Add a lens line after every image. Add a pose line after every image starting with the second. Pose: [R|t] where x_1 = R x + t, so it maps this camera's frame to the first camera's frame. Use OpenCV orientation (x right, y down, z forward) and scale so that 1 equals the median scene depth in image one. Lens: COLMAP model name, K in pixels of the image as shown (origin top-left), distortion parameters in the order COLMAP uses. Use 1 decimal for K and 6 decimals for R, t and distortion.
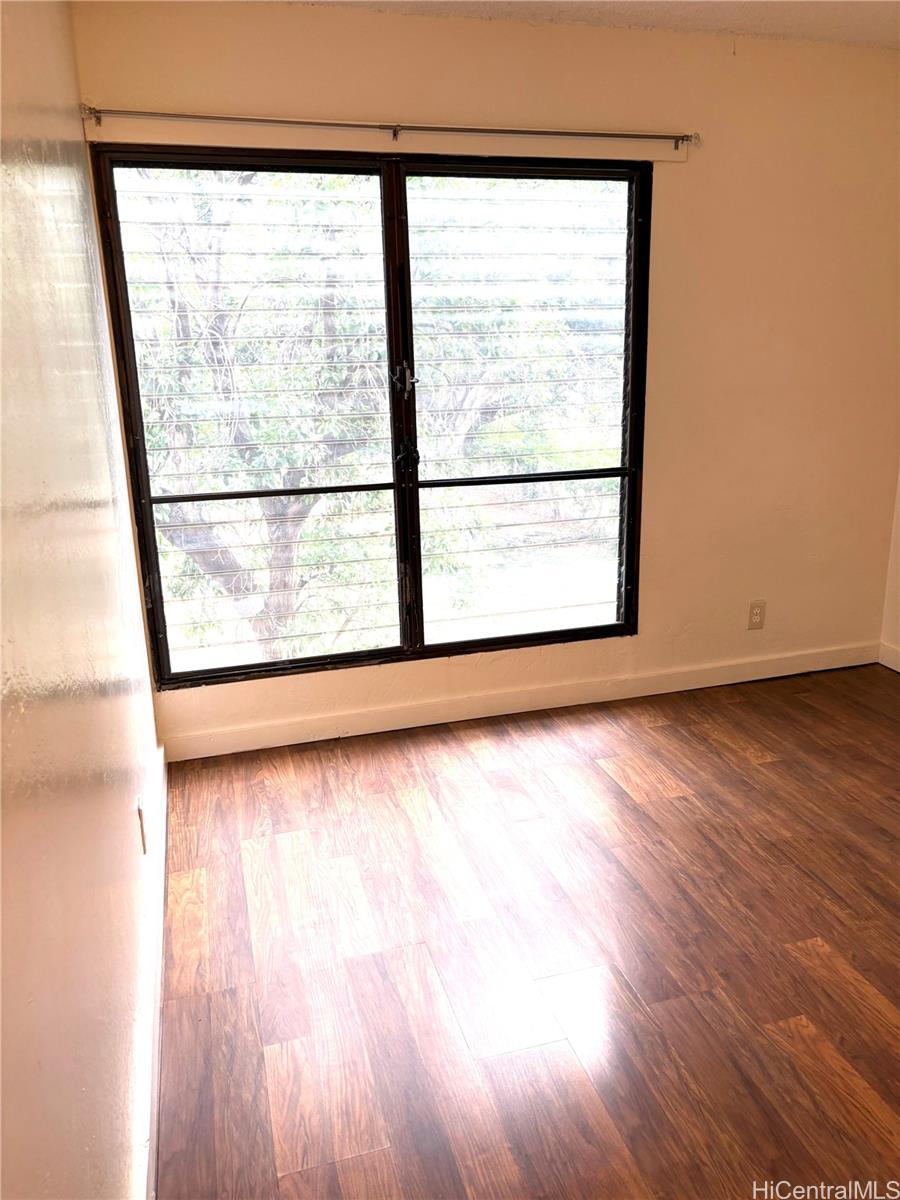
lens RADIAL K [[923.0, 0, 450.0], [0, 923.0, 600.0], [0, 0, 1]] dist [0.076660, -0.082241]
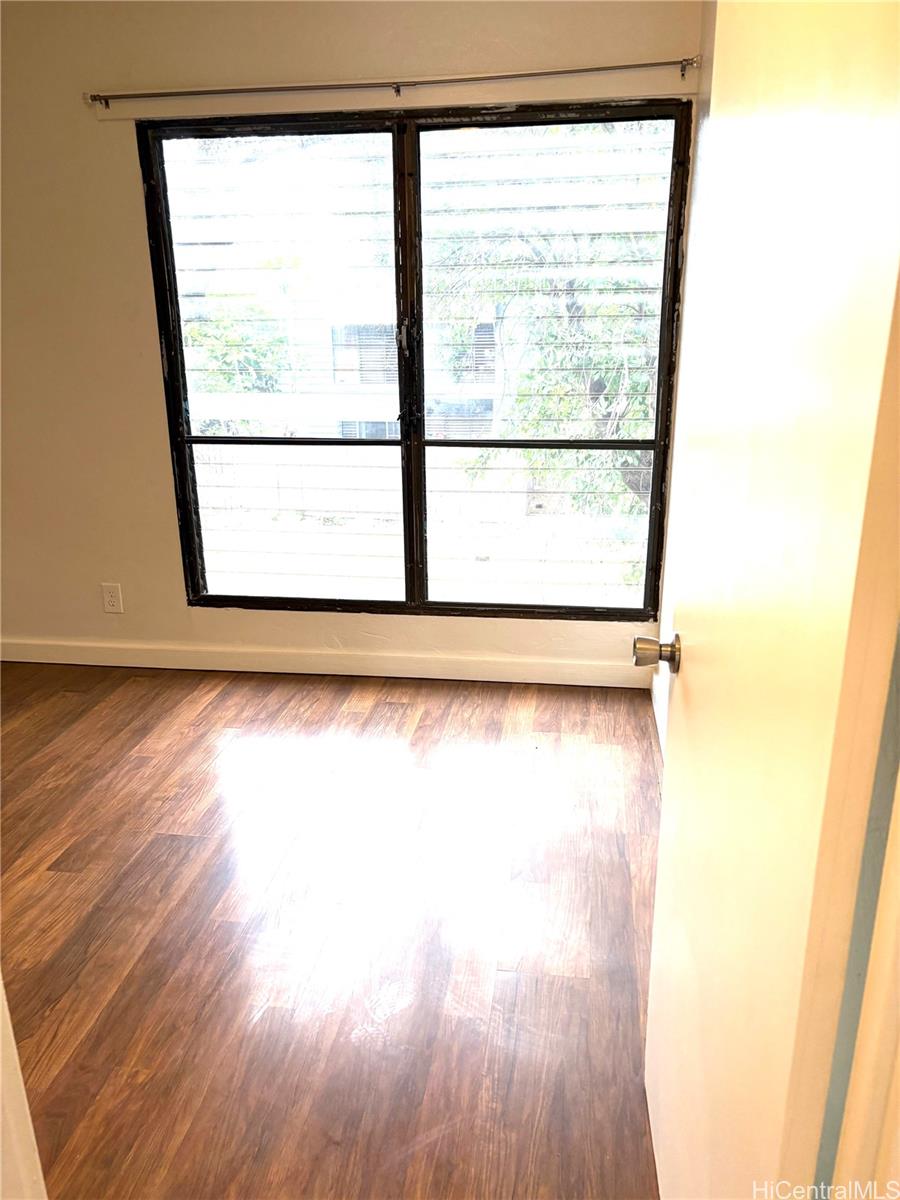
lens RADIAL K [[892.2, 0, 450.0], [0, 892.2, 600.0], [0, 0, 1]] dist [0.050239, 0.000129]
pose [[0.904891, 0.138303, -0.402547, 0.438904], [-0.113690, 0.989913, 0.084538, -0.043420], [0.410178, -0.030732, 0.911487, 0.117378]]
